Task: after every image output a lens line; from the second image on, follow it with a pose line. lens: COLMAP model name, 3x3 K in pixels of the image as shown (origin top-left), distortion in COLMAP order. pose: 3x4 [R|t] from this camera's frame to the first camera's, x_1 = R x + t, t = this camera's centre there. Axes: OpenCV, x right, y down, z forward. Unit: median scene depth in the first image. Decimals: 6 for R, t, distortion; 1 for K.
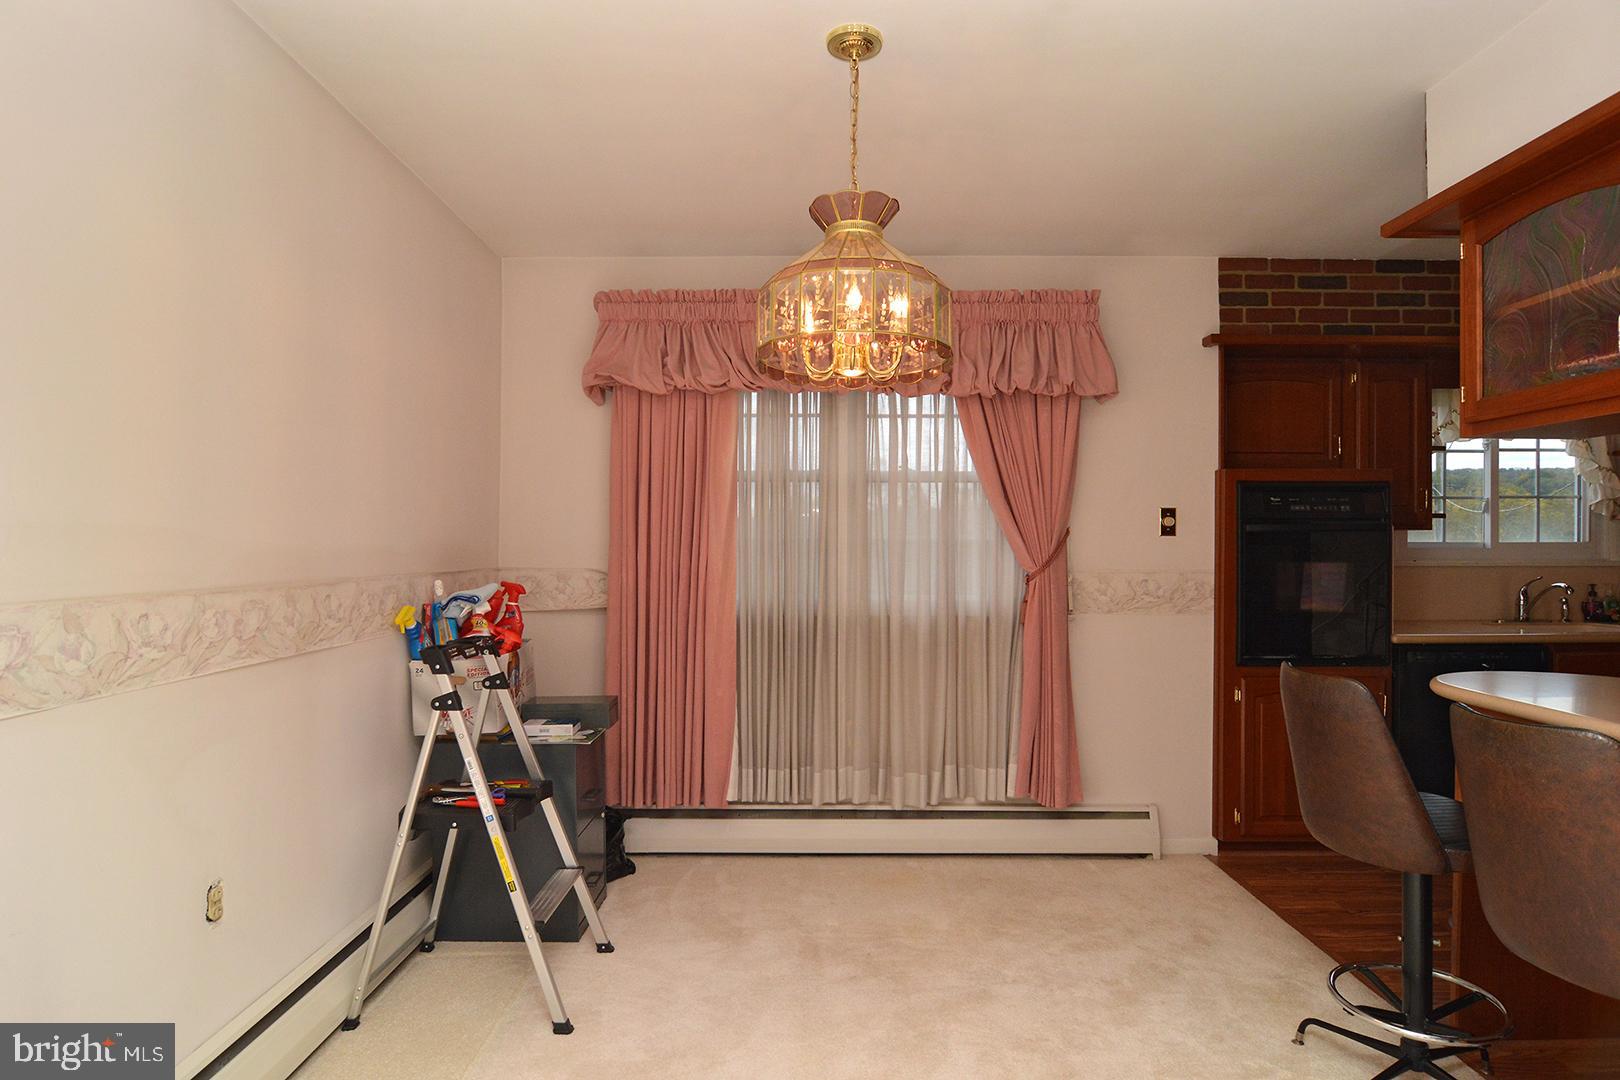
lens RADIAL K [[880.1, 0, 807.3], [0, 880.1, 549.0], [0, 0, 1]] dist [-0.002491, -0.015218]
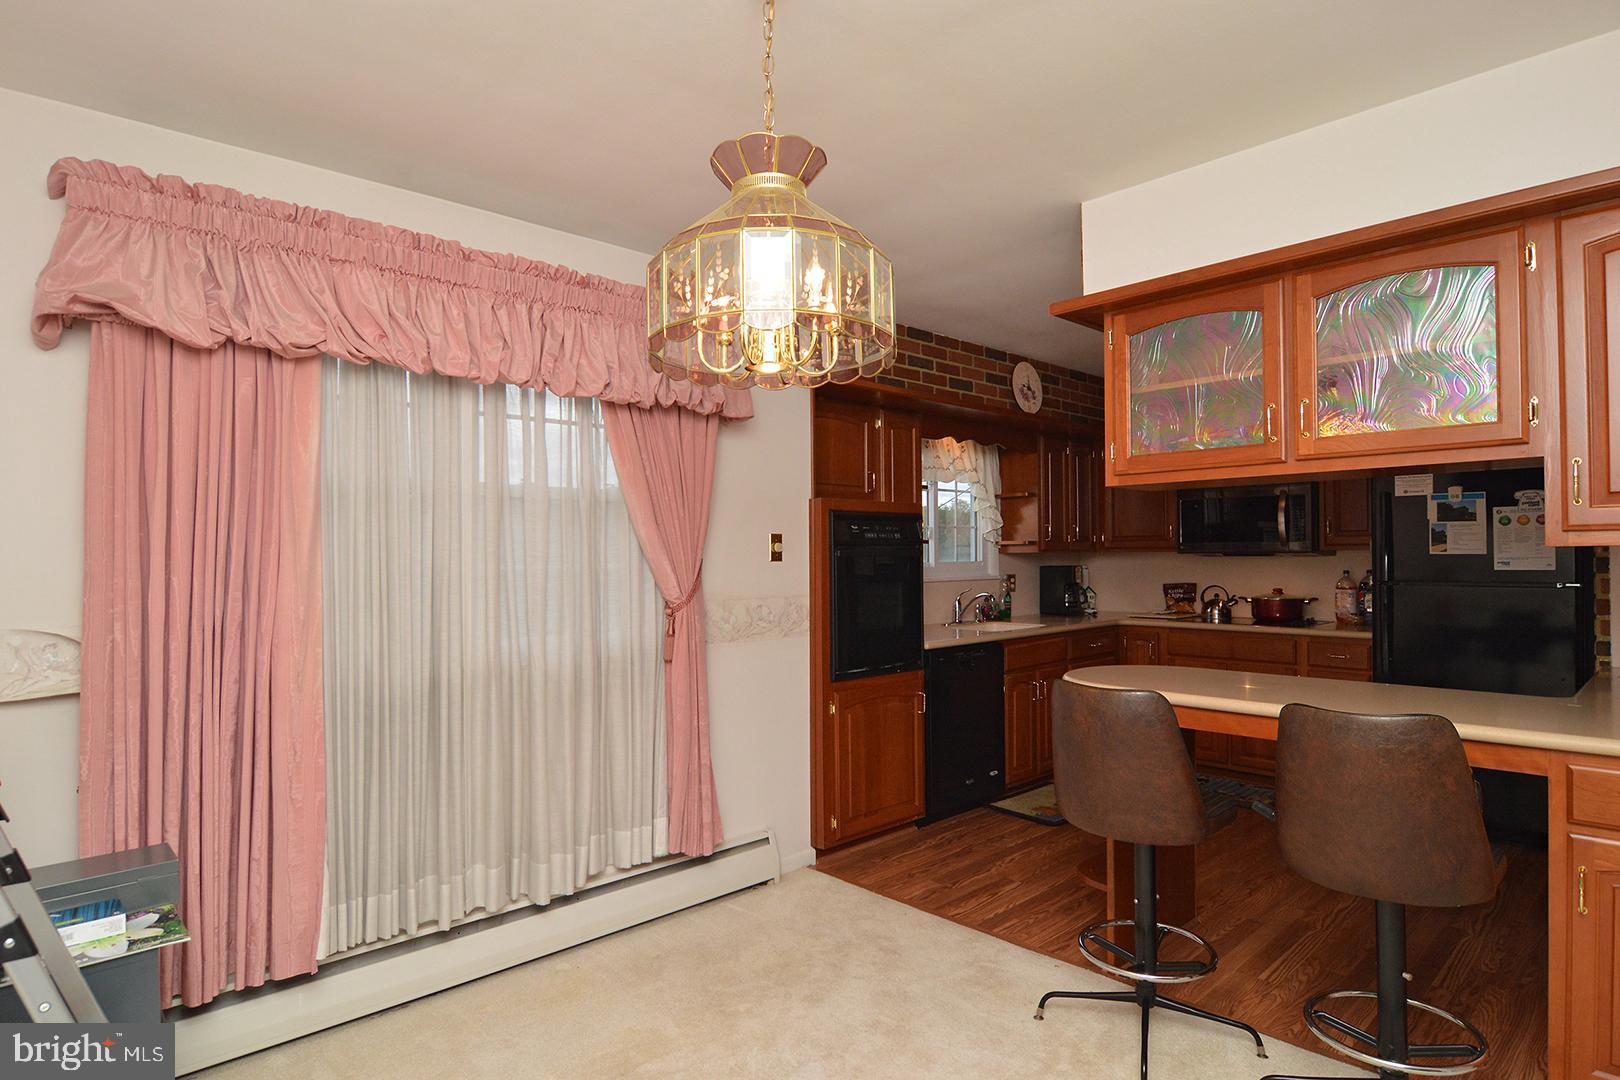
lens RADIAL K [[880.1, 0, 807.3], [0, 880.1, 549.0], [0, 0, 1]] dist [-0.002491, -0.015218]
pose [[0.725470, -0.001248, 0.688253, -0.271642], [0.011594, 0.999879, -0.010409, -0.018613], [-0.688156, 0.015531, 0.725396, 0.237865]]
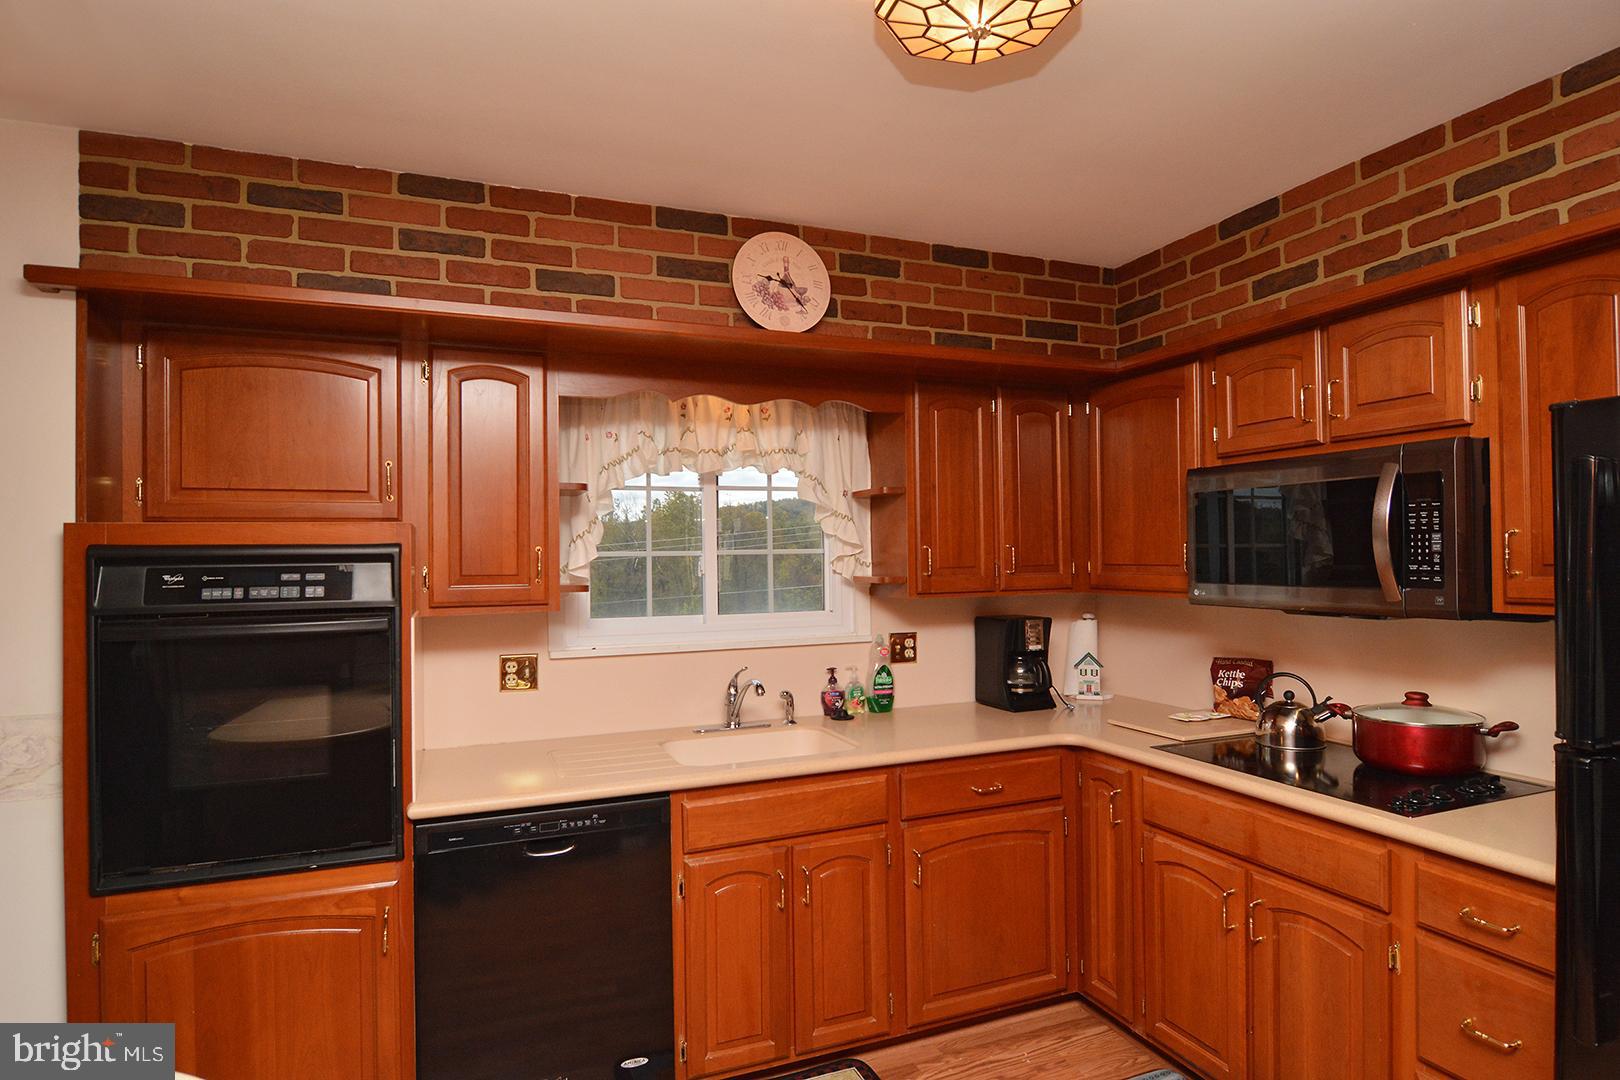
lens RADIAL K [[880.1, 0, 807.3], [0, 880.1, 549.0], [0, 0, 1]] dist [-0.002491, -0.015218]
pose [[0.925391, -0.009880, 0.378885, 0.690445], [0.015597, 0.999806, -0.012023, -0.062121], [-0.378692, 0.017035, 0.925366, 0.348210]]
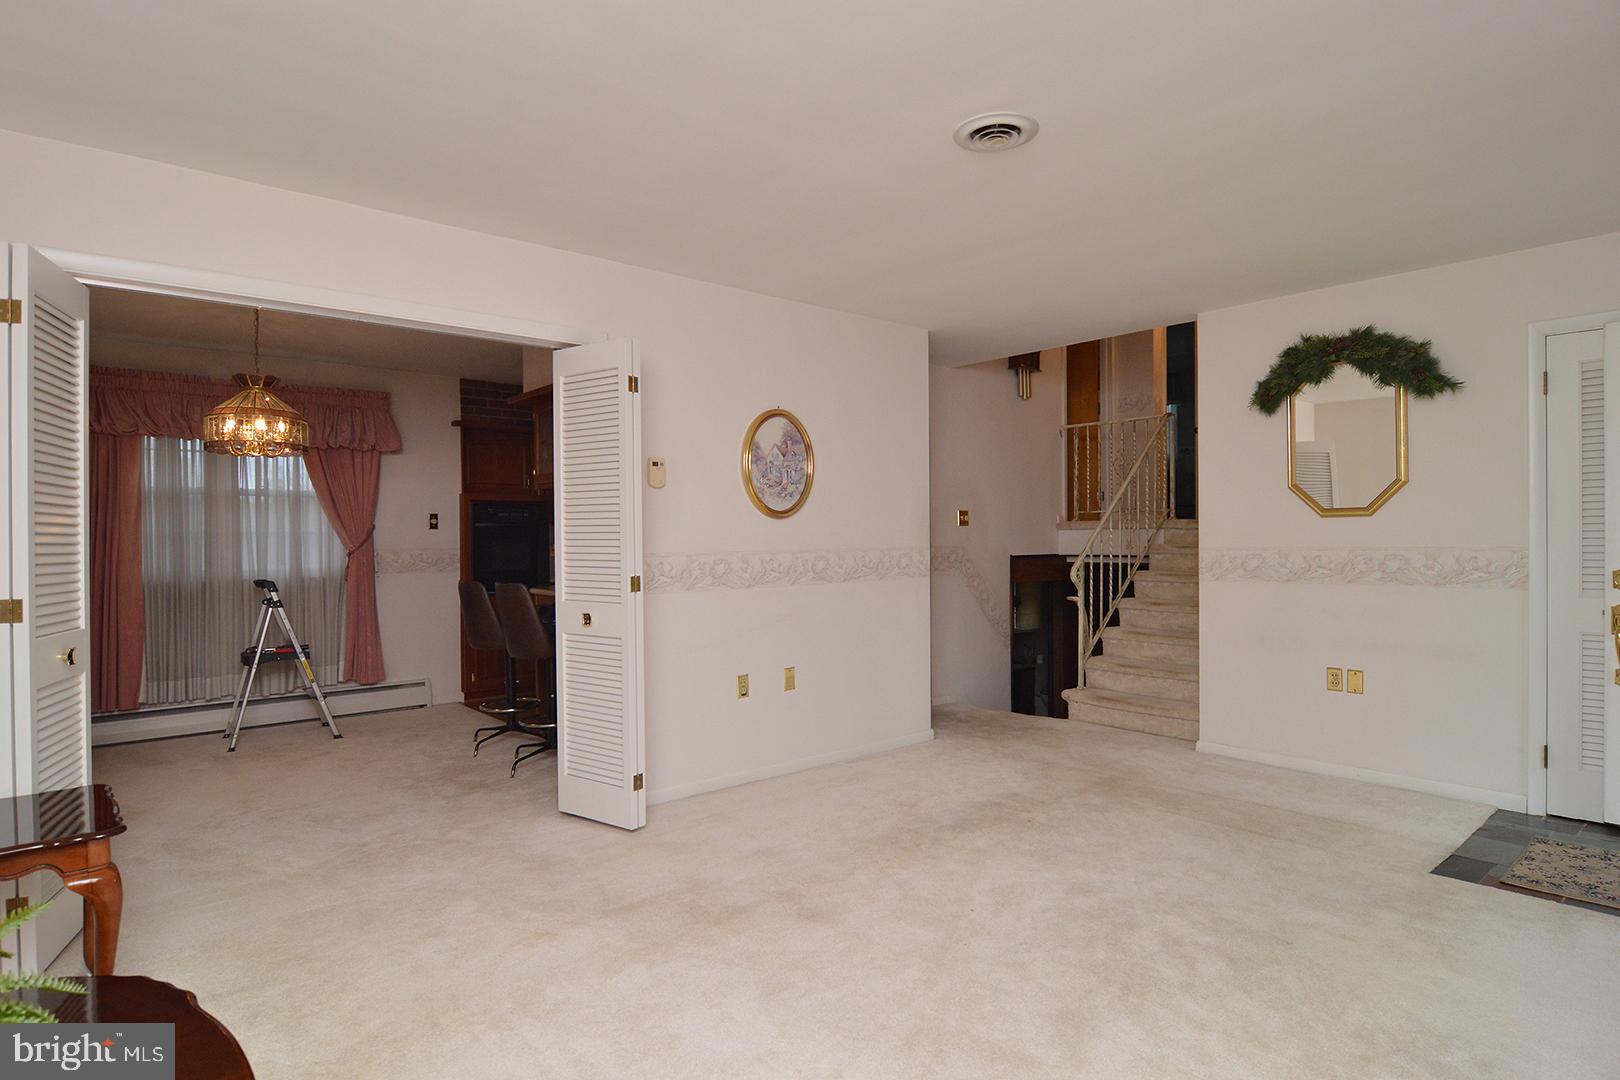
lens RADIAL K [[880.1, 0, 807.3], [0, 880.1, 549.0], [0, 0, 1]] dist [-0.002491, -0.015218]
pose [[0.755039, -0.015220, 0.655503, -0.200276], [0.010402, 0.999883, 0.011235, 0.013908], [-0.655597, -0.001664, 0.755109, -0.889711]]
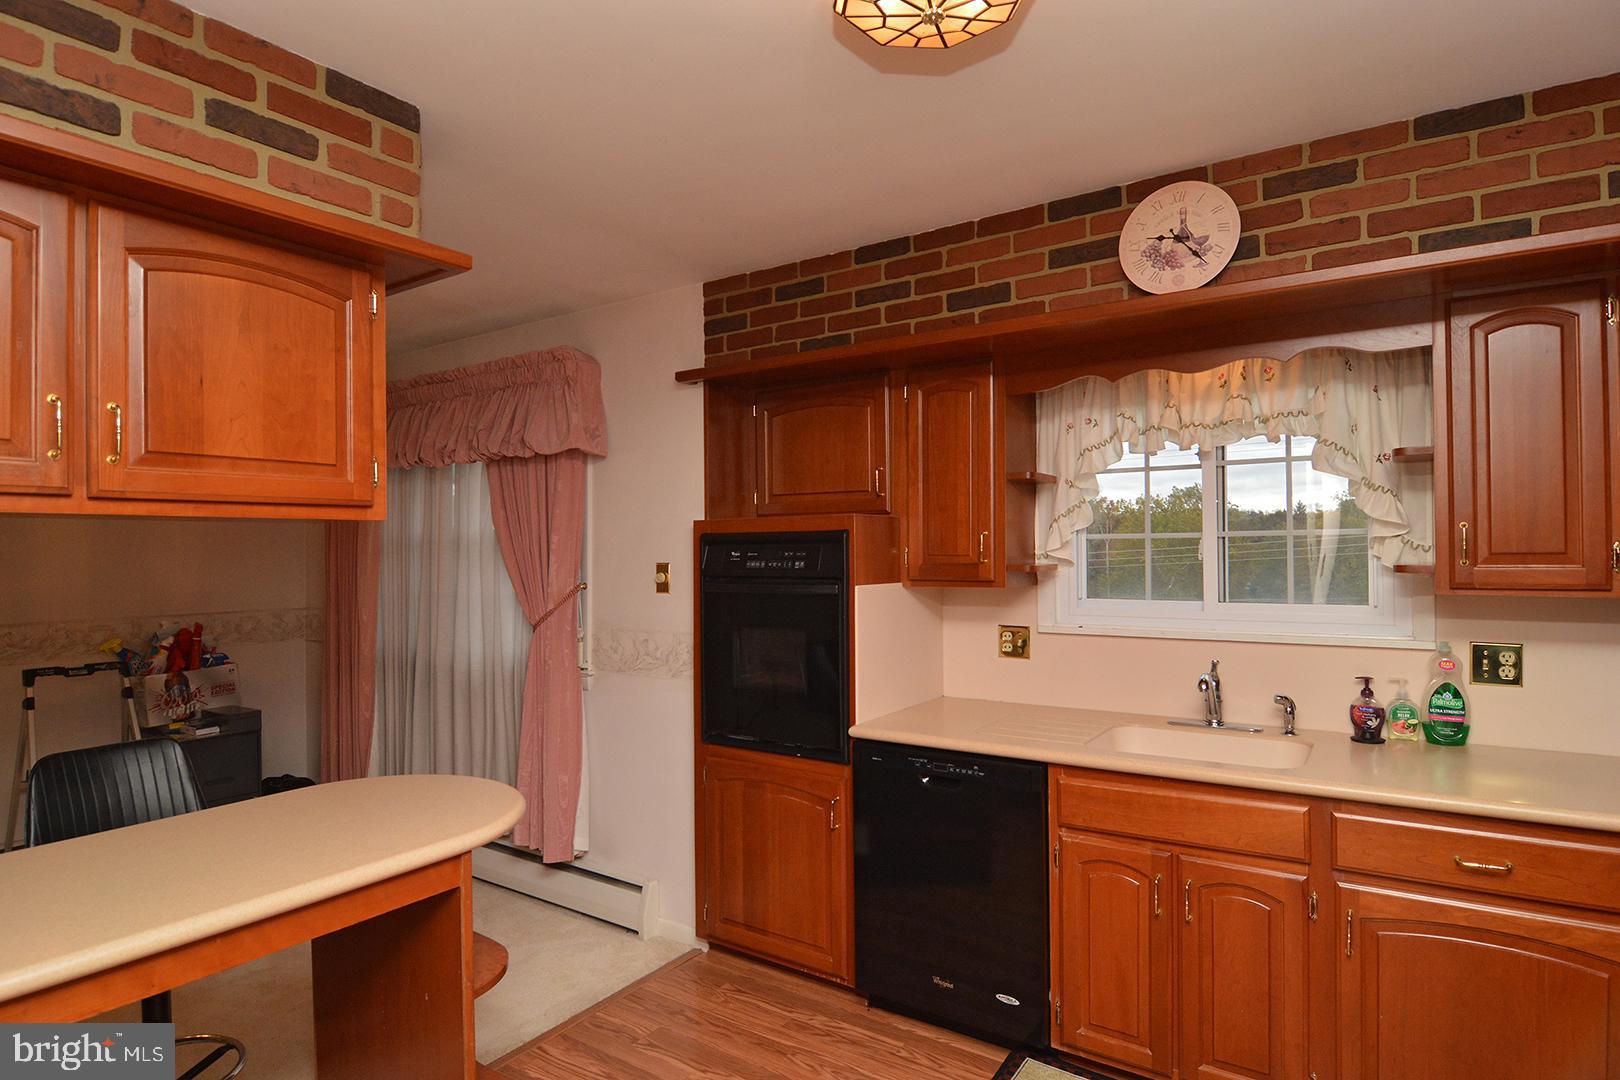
lens RADIAL K [[880.1, 0, 807.3], [0, 880.1, 549.0], [0, 0, 1]] dist [-0.002491, -0.015218]
pose [[0.828886, -0.010161, -0.559325, 1.073697], [0.007874, 0.999948, -0.006496, -0.055154], [0.559361, 0.000981, 0.828923, 0.321746]]
